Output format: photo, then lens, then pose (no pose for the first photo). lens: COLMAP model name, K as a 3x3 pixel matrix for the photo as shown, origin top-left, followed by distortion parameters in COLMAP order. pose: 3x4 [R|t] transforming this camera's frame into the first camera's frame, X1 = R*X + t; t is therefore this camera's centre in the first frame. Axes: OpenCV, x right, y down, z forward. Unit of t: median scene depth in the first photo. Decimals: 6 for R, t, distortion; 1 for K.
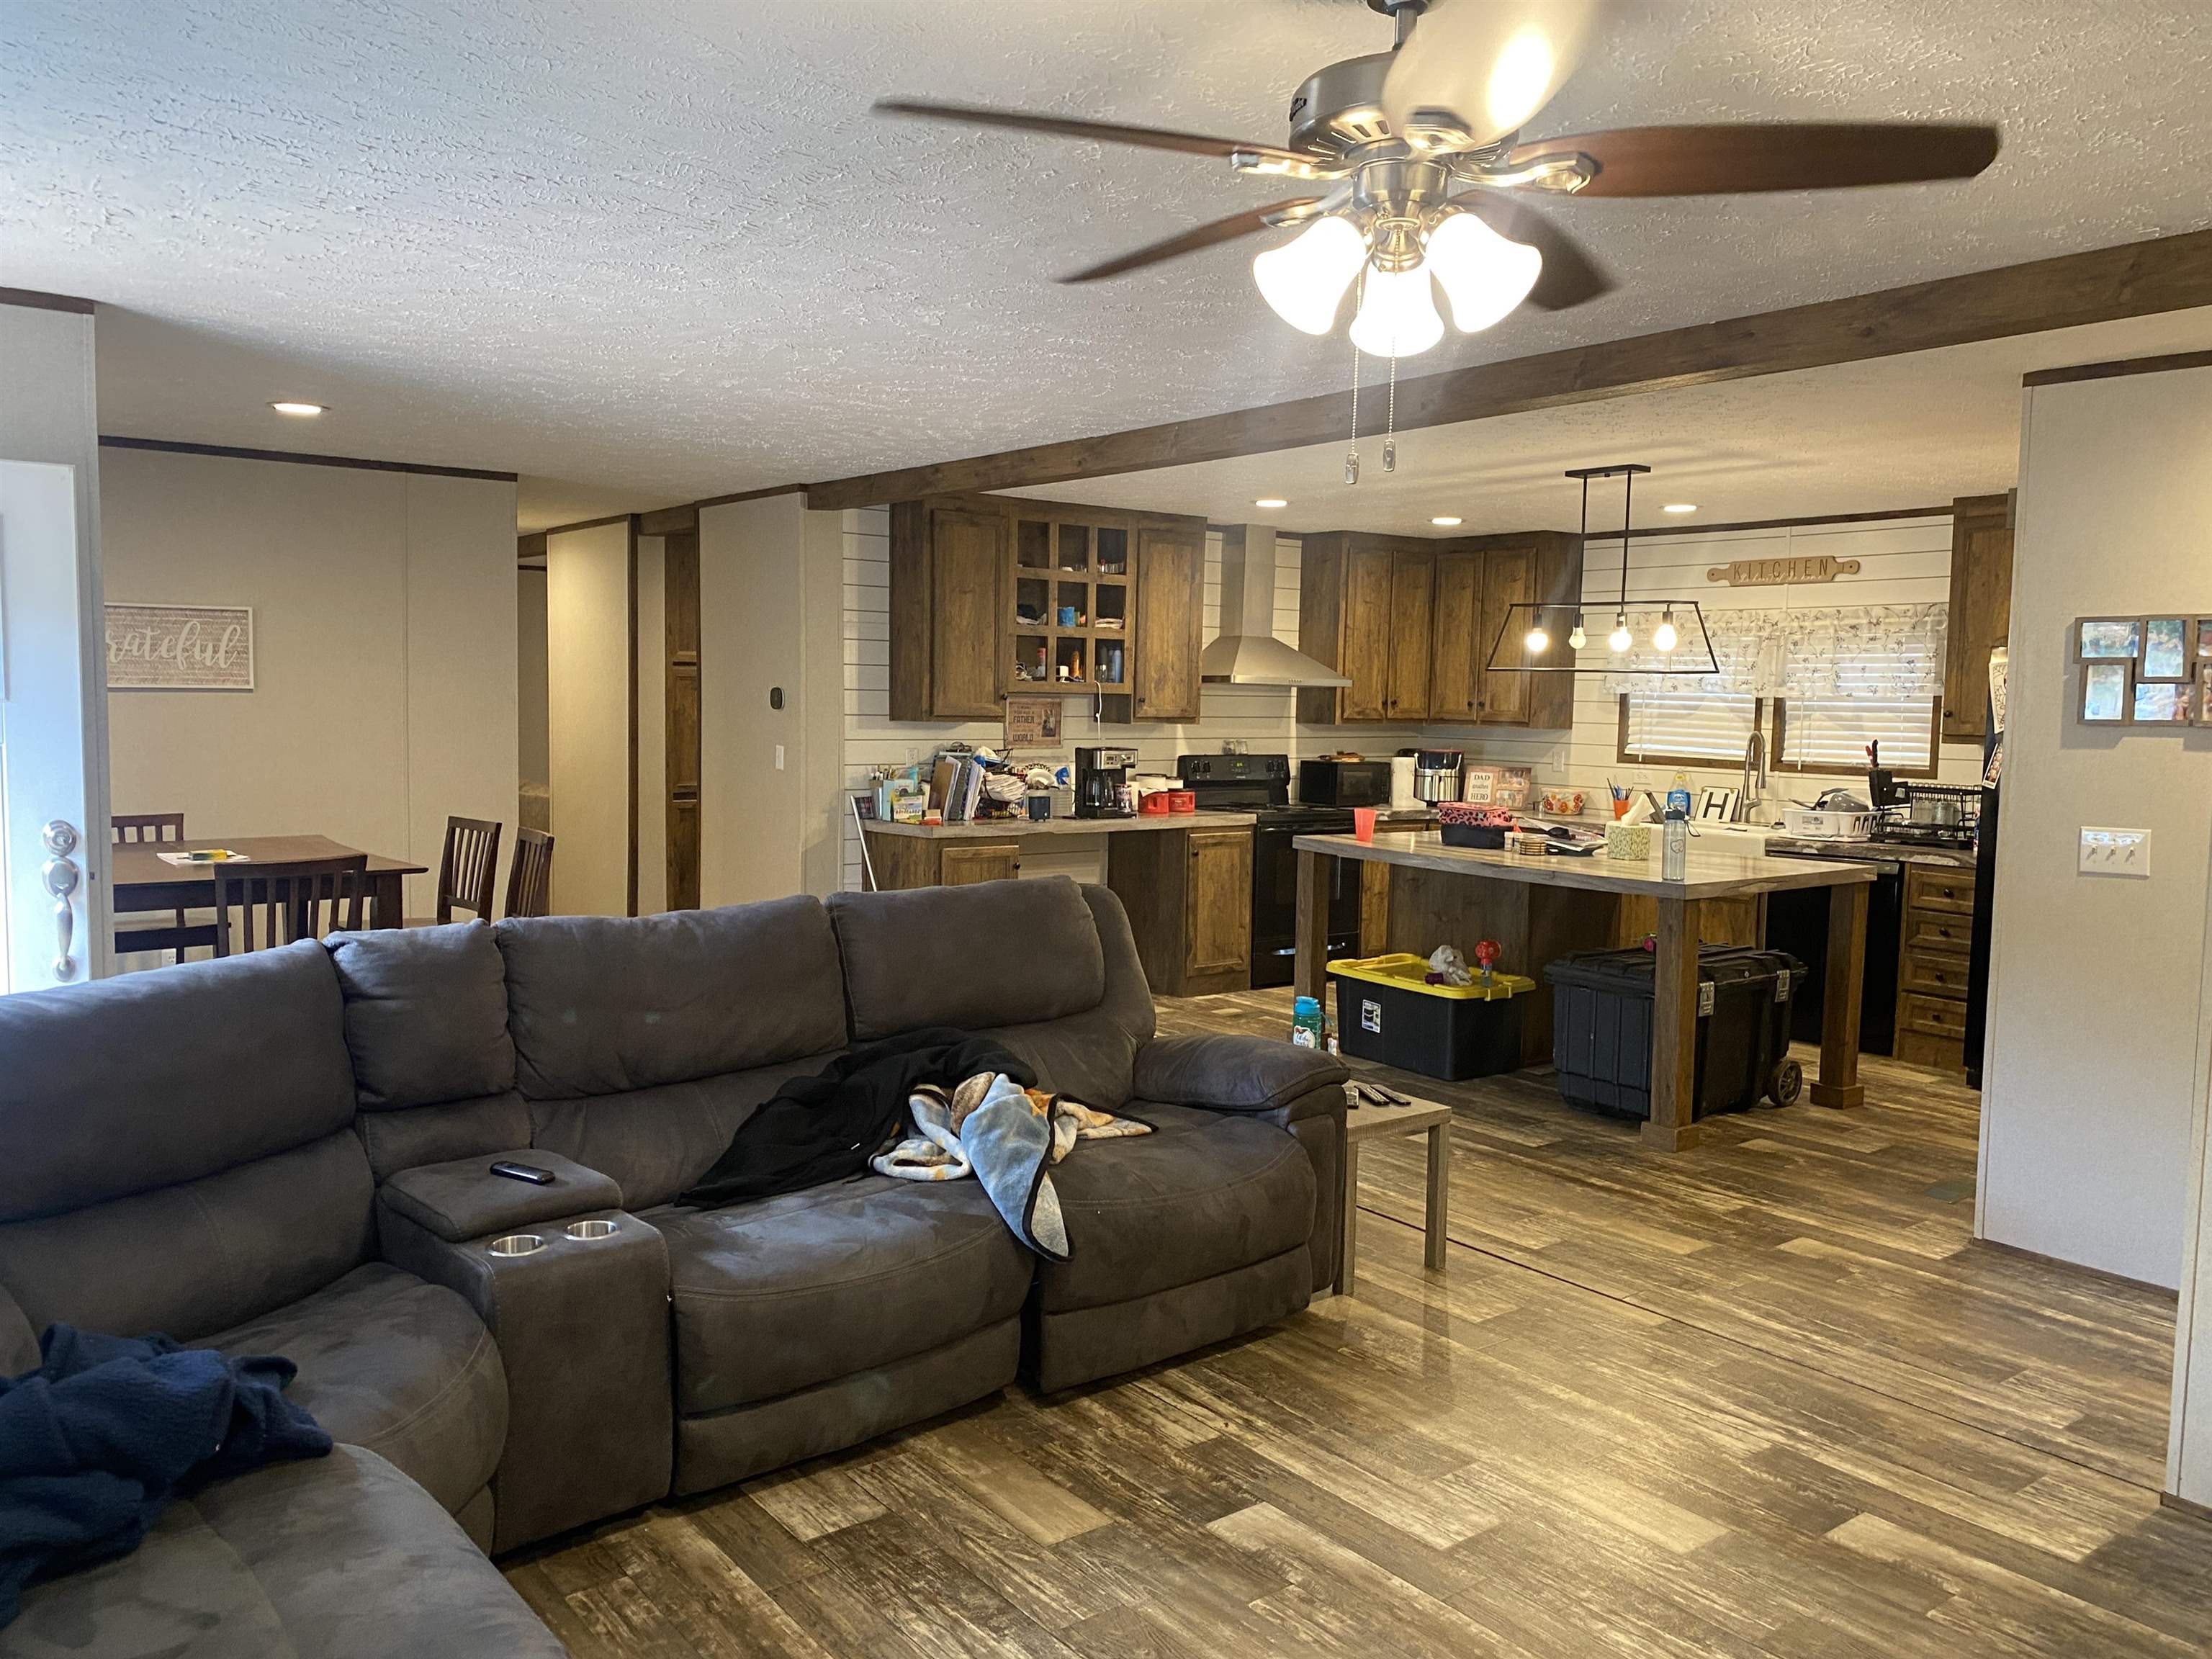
lens RADIAL K [[1652.2, 0, 1101.2], [0, 1652.2, 820.7], [0, 0, 1]] dist [0.152794, -0.387538]
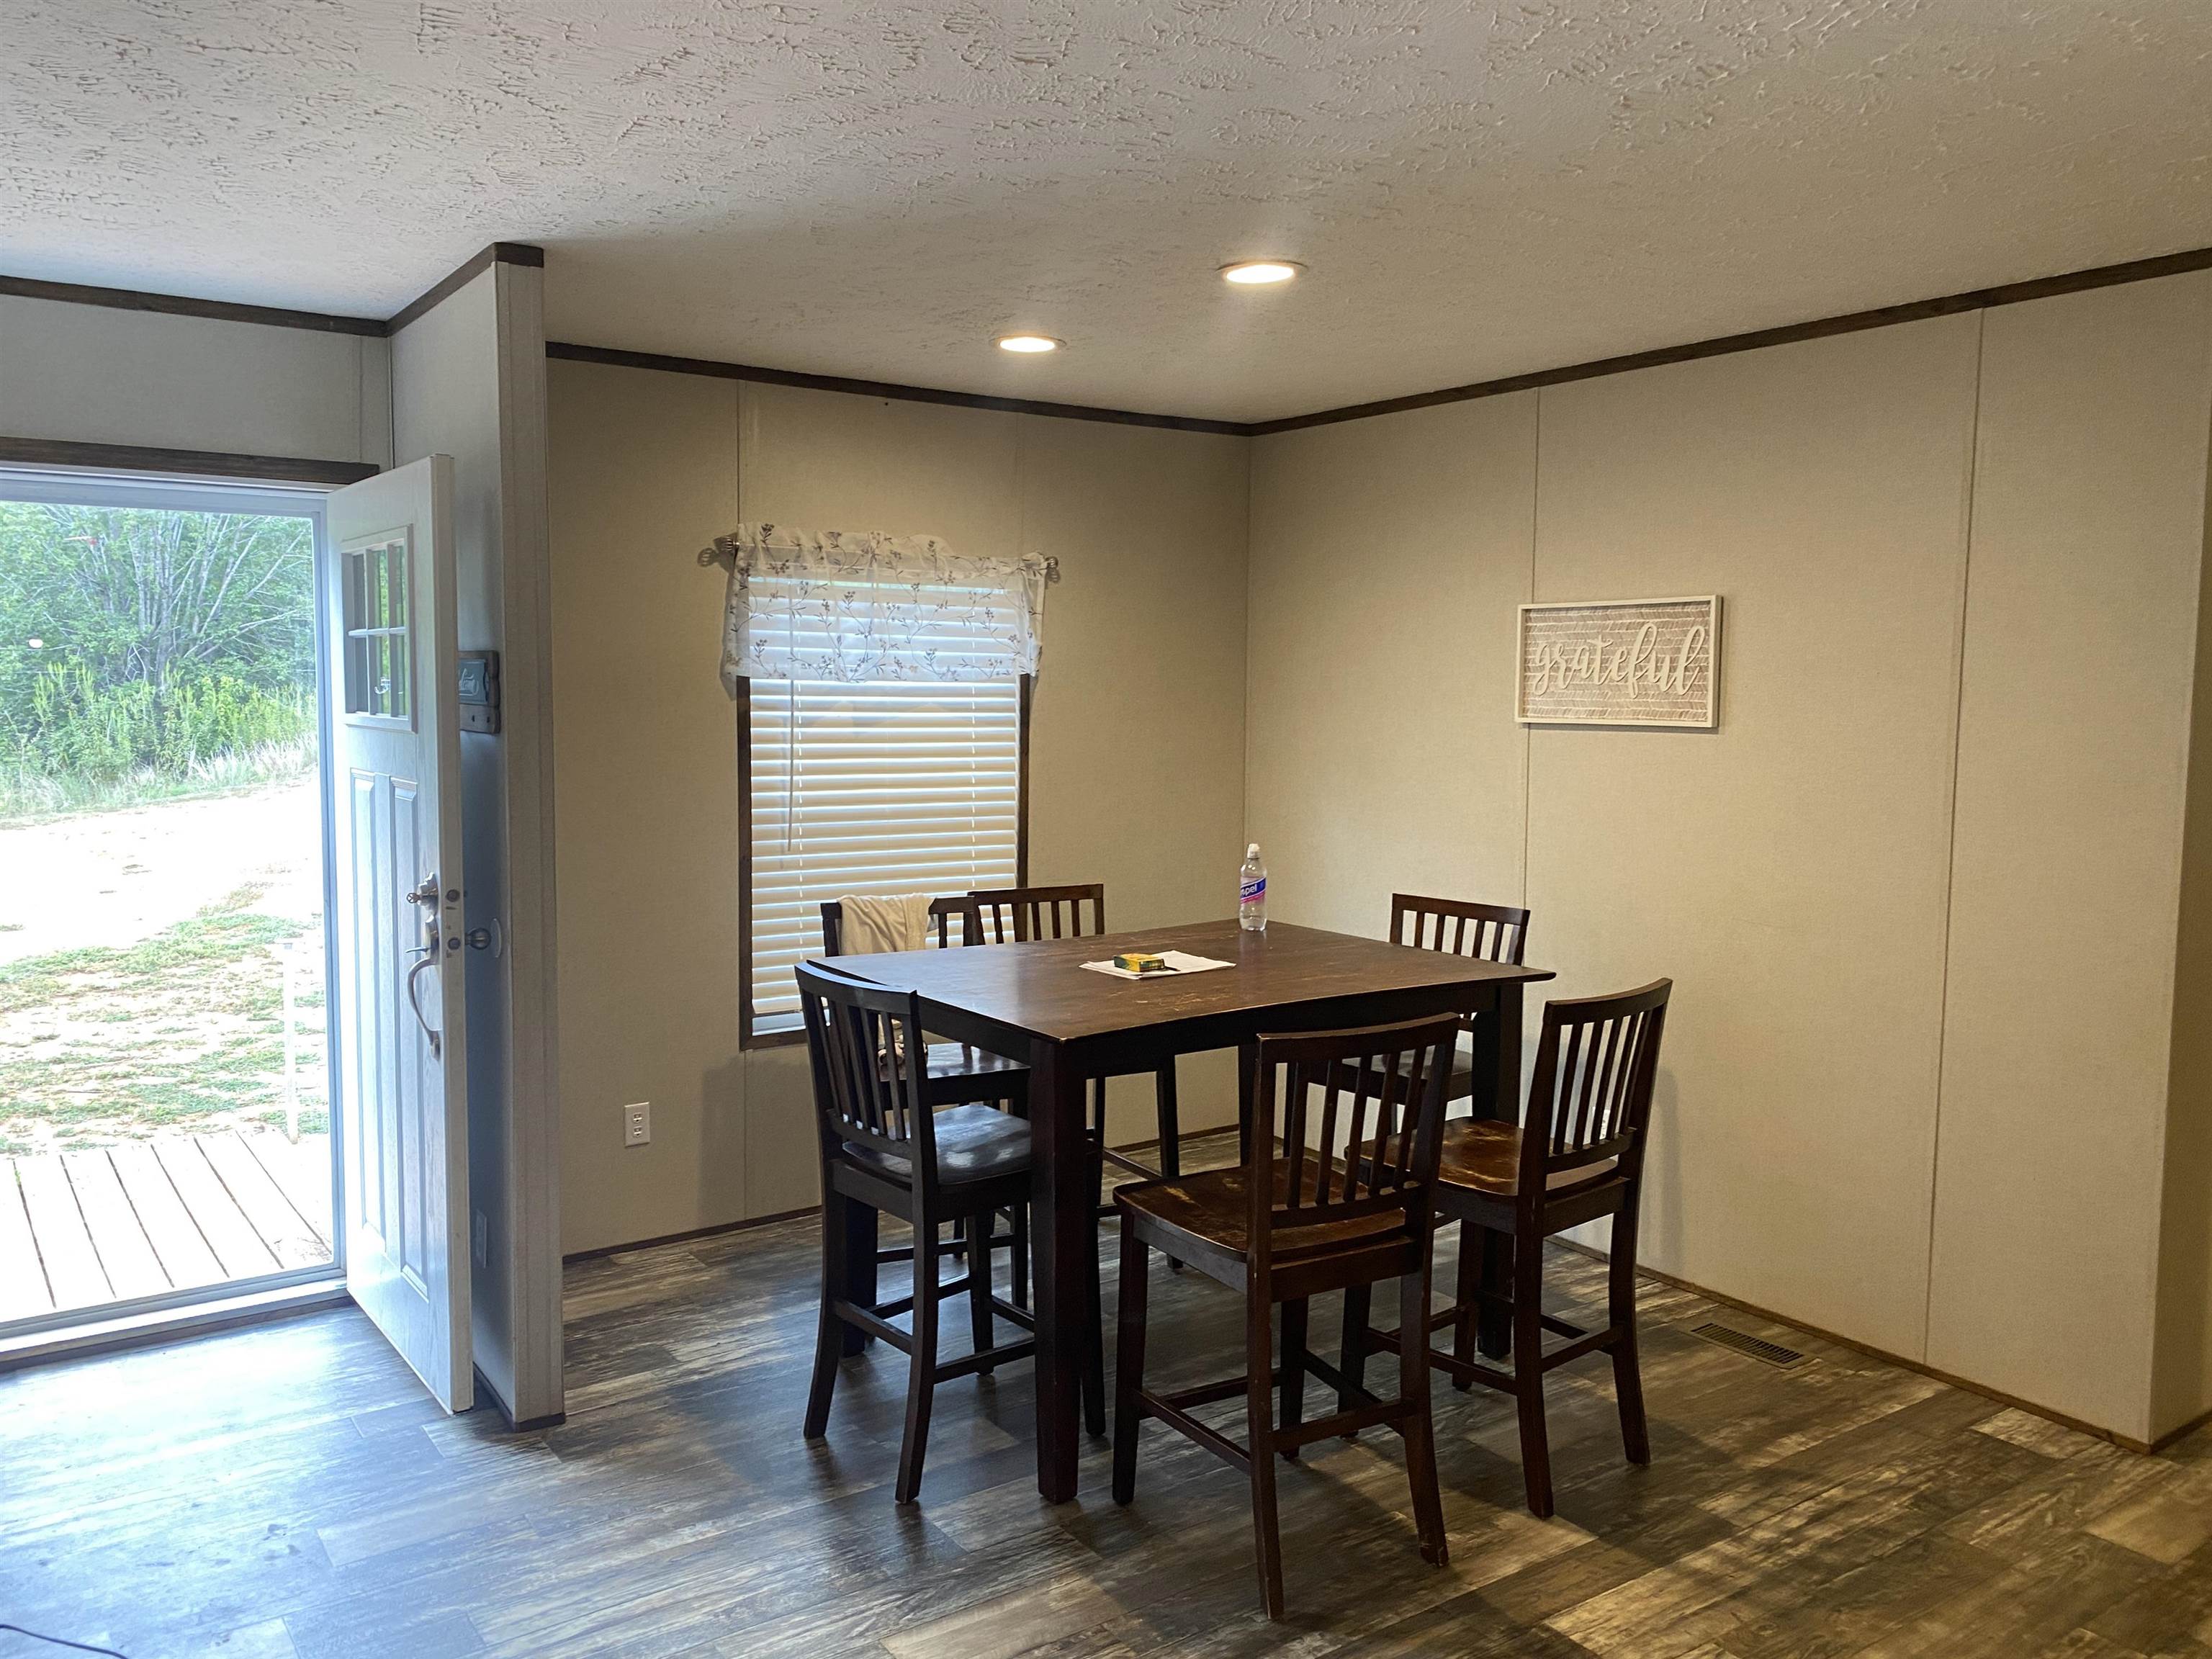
lens RADIAL K [[1680.1, 0, 1101.5], [0, 1680.1, 854.5], [0, 0, 1]] dist [0.025072, -0.024908]
pose [[-0.040967, 0.083020, -0.995705, 0.104197], [-0.086239, 0.992529, 0.086303, -0.055760], [0.995432, 0.089404, -0.033501, 0.671383]]
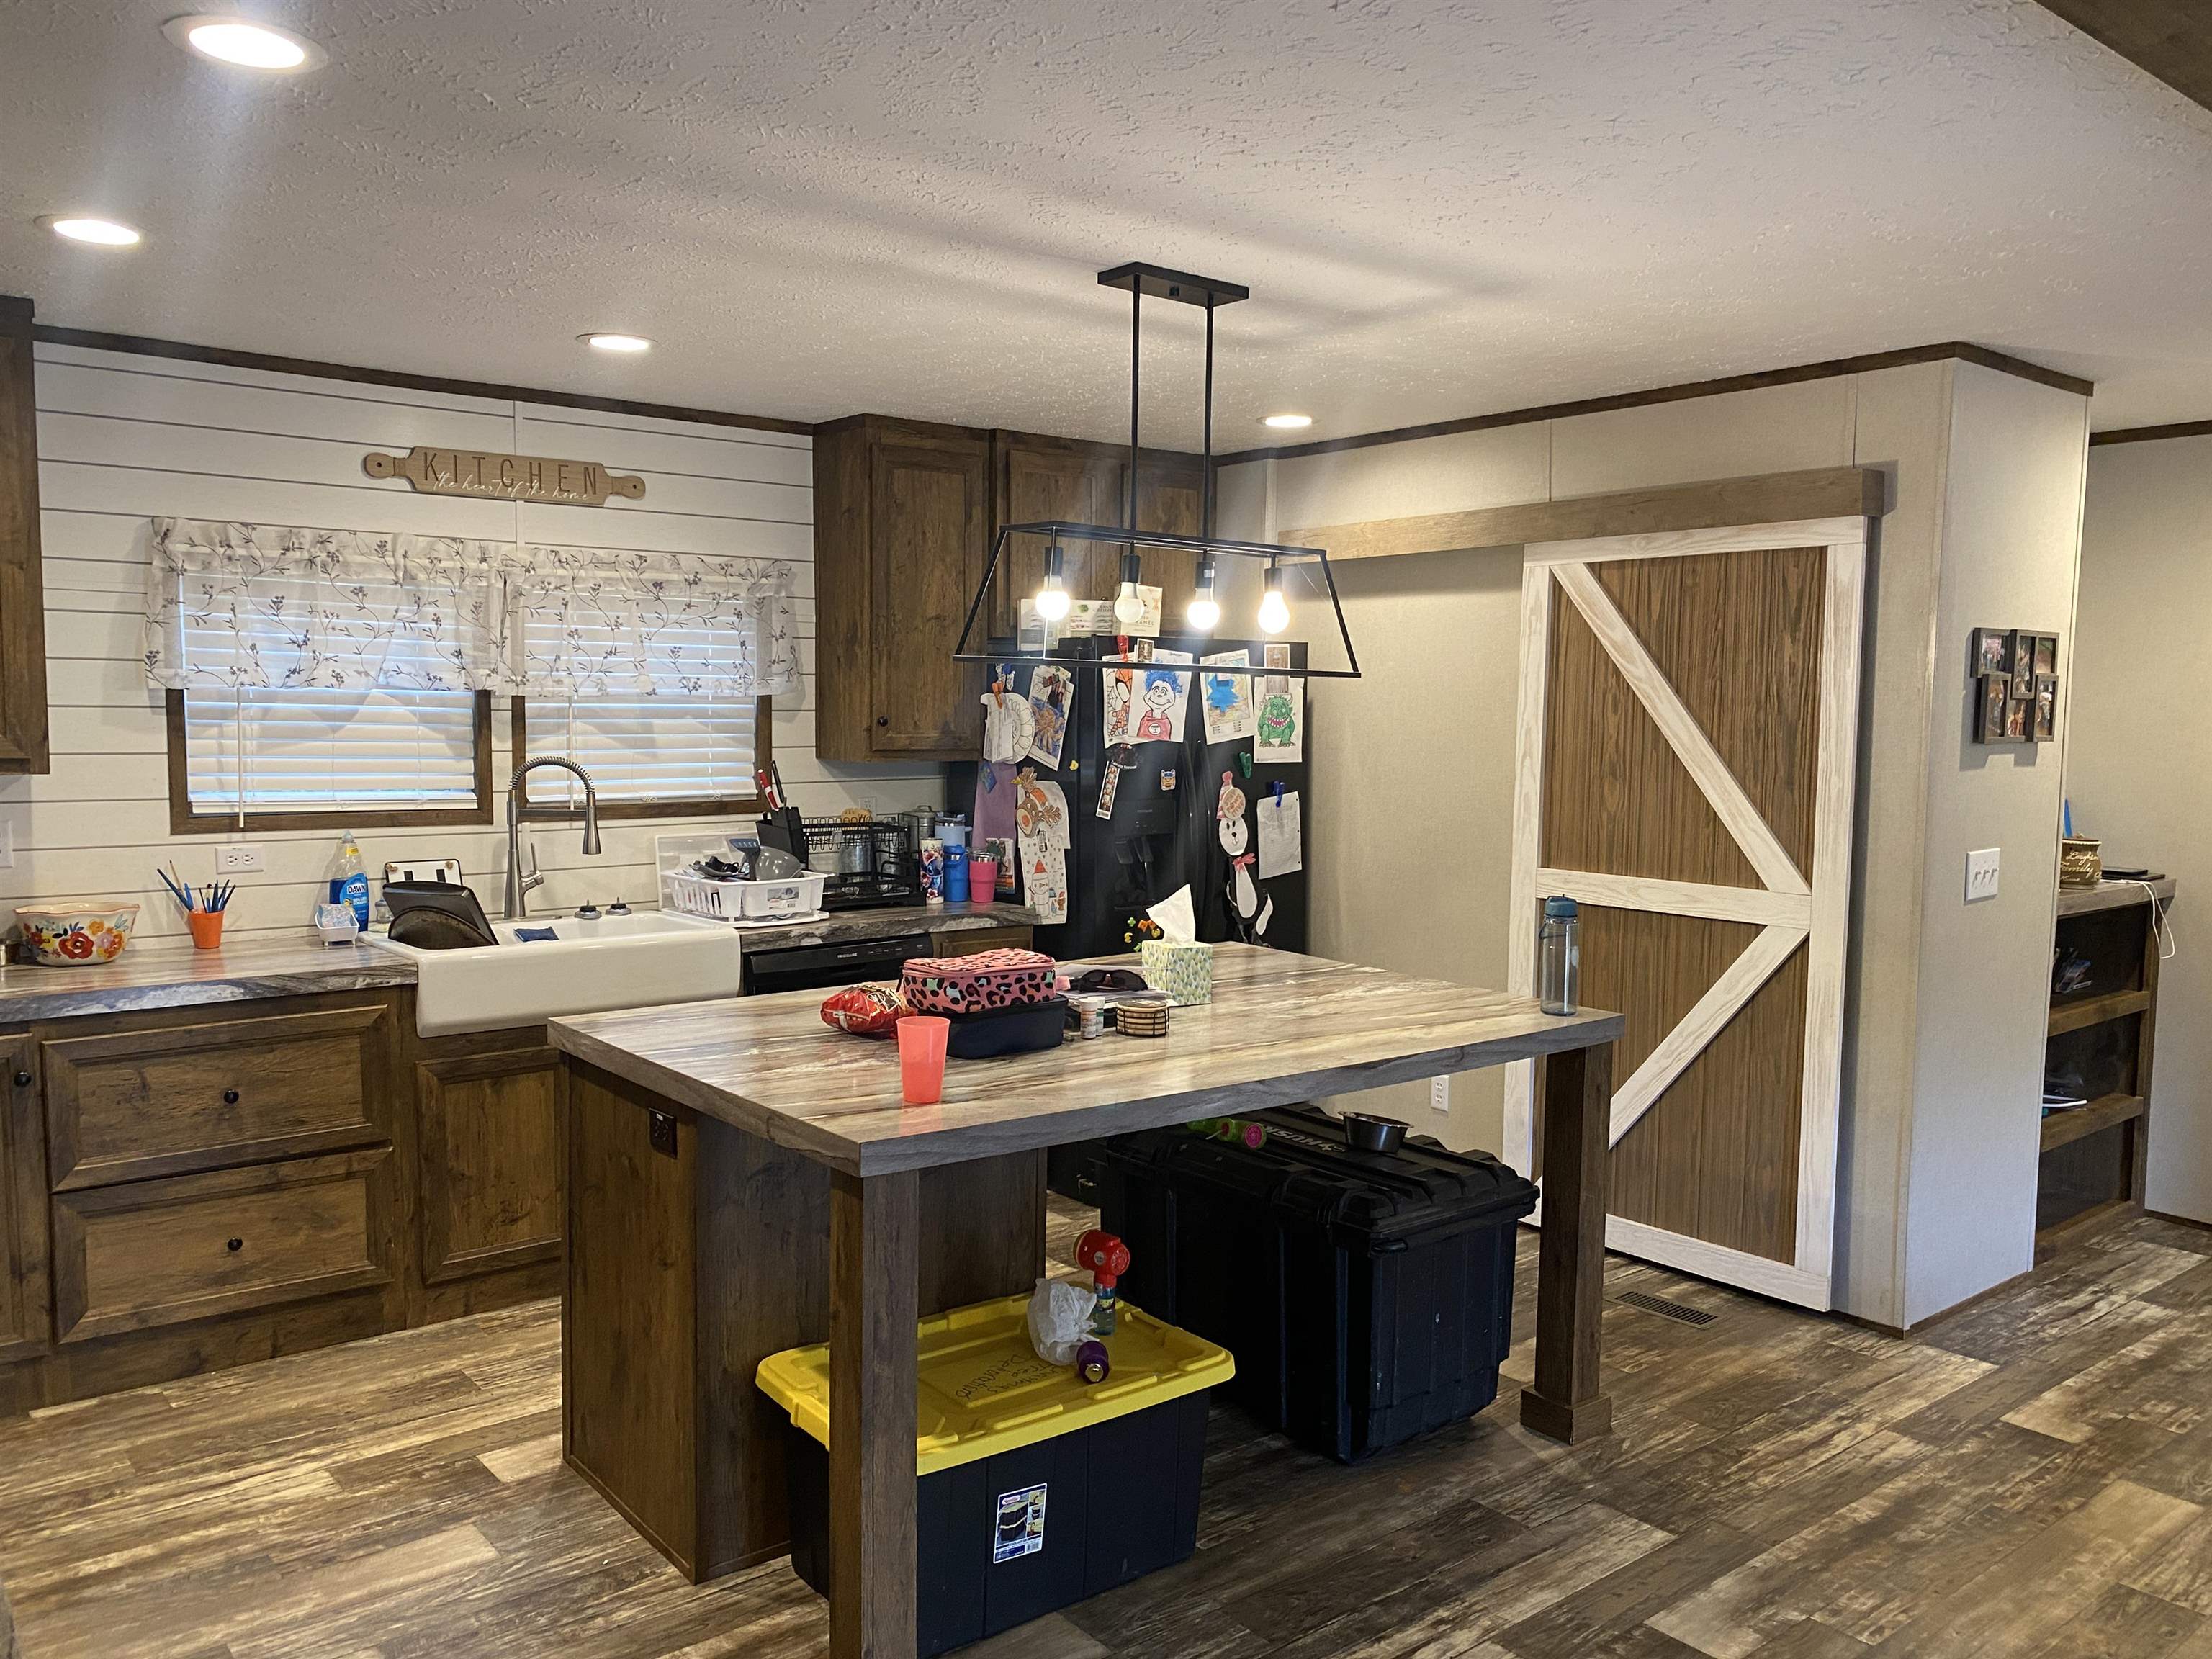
lens RADIAL K [[1666.0, 0, 1088.2], [0, 1666.0, 839.7], [0, 0, 1]] dist [0.062422, -0.089034]
pose [[-0.013872, -0.102995, 0.994585, -0.187993], [0.065069, 0.992480, 0.103684, -0.073000], [-0.997784, 0.066155, -0.007066, 0.826310]]
